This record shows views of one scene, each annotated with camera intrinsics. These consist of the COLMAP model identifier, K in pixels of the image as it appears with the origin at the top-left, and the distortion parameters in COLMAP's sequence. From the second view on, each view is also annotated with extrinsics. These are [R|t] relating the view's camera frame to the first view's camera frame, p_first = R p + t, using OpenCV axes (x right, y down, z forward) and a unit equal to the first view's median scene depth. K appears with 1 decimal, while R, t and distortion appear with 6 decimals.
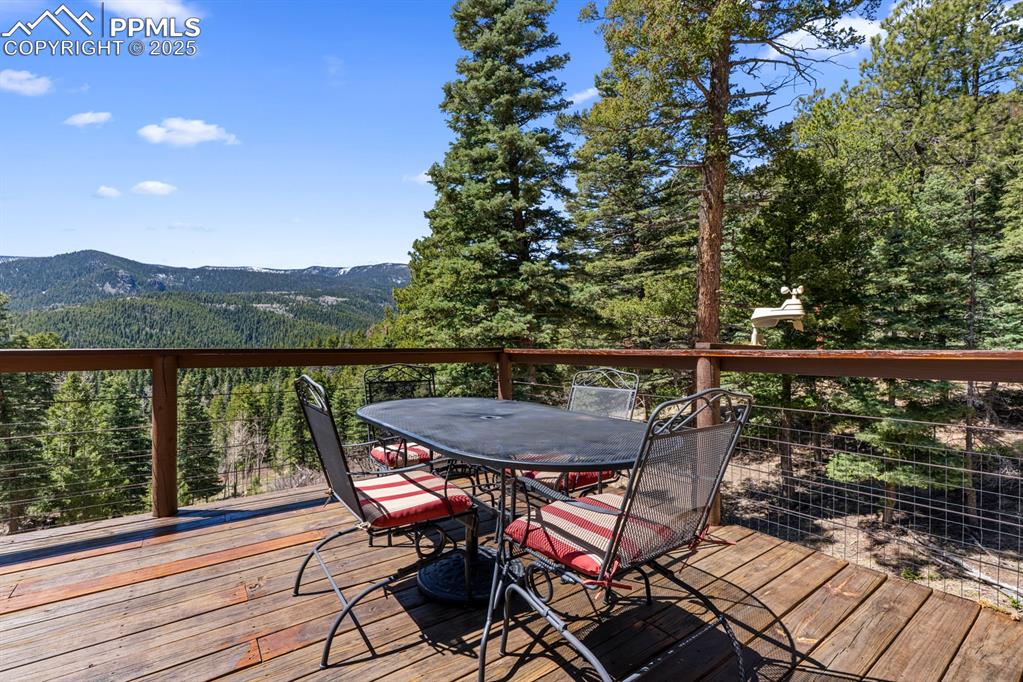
lens RADIAL K [[448.6, 0, 509.4], [0, 448.6, 351.4], [0, 0, 1]] dist [0.001474, -0.000386]
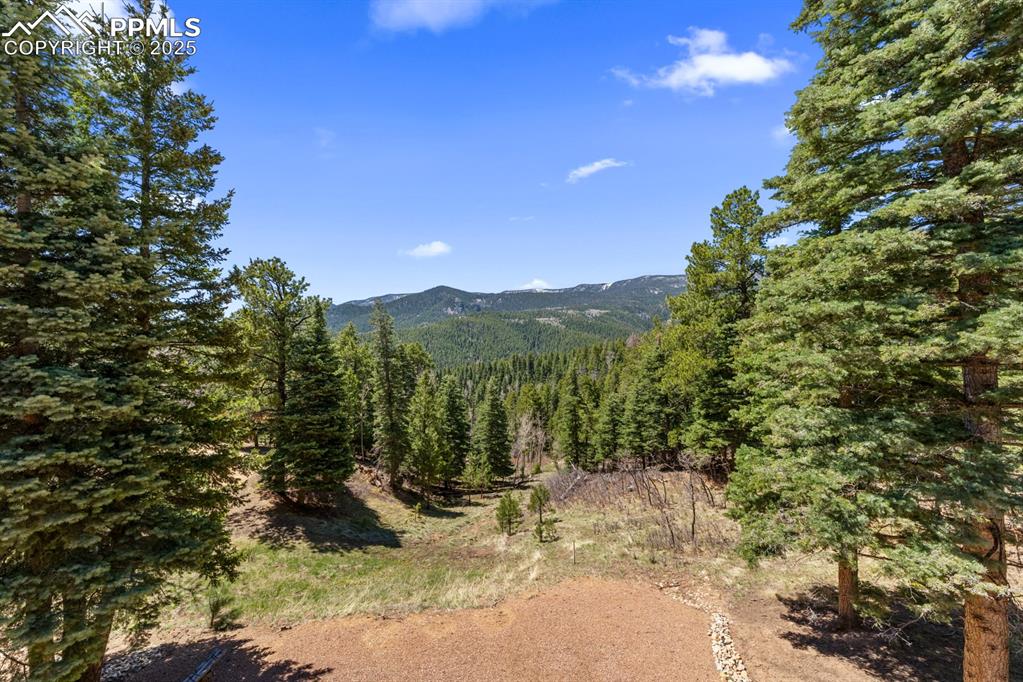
lens RADIAL K [[411.6, 0, 507.4], [0, 411.6, 345.7], [0, 0, 1]] dist [0.000418, -0.000732]
pose [[0.832438, 0.002520, -0.554113, -0.055003], [-0.018825, 0.999541, -0.023736, -0.007948], [0.553799, 0.030190, 0.832103, 0.077354]]
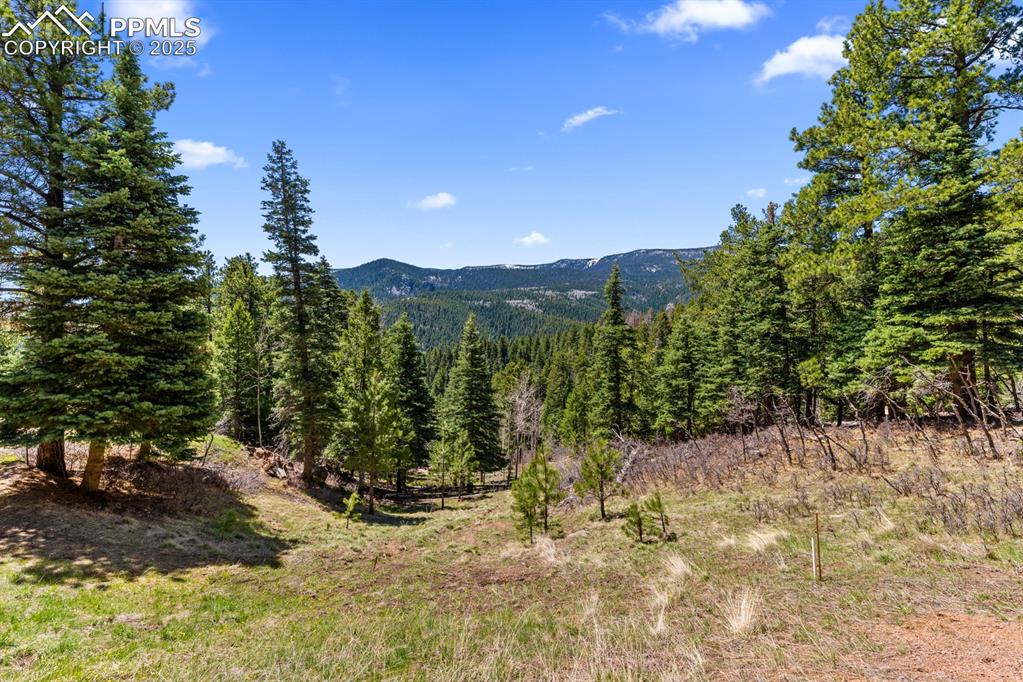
lens RADIAL K [[521.5, 0, 511.2], [0, 521.5, 341.1], [0, 0, 1]] dist [0.004776, 0.000424]
pose [[0.874005, 0.008689, -0.485840, -0.256738], [-0.017860, 0.999739, -0.014251, 0.139965], [0.485589, 0.021132, 0.873932, 0.279809]]
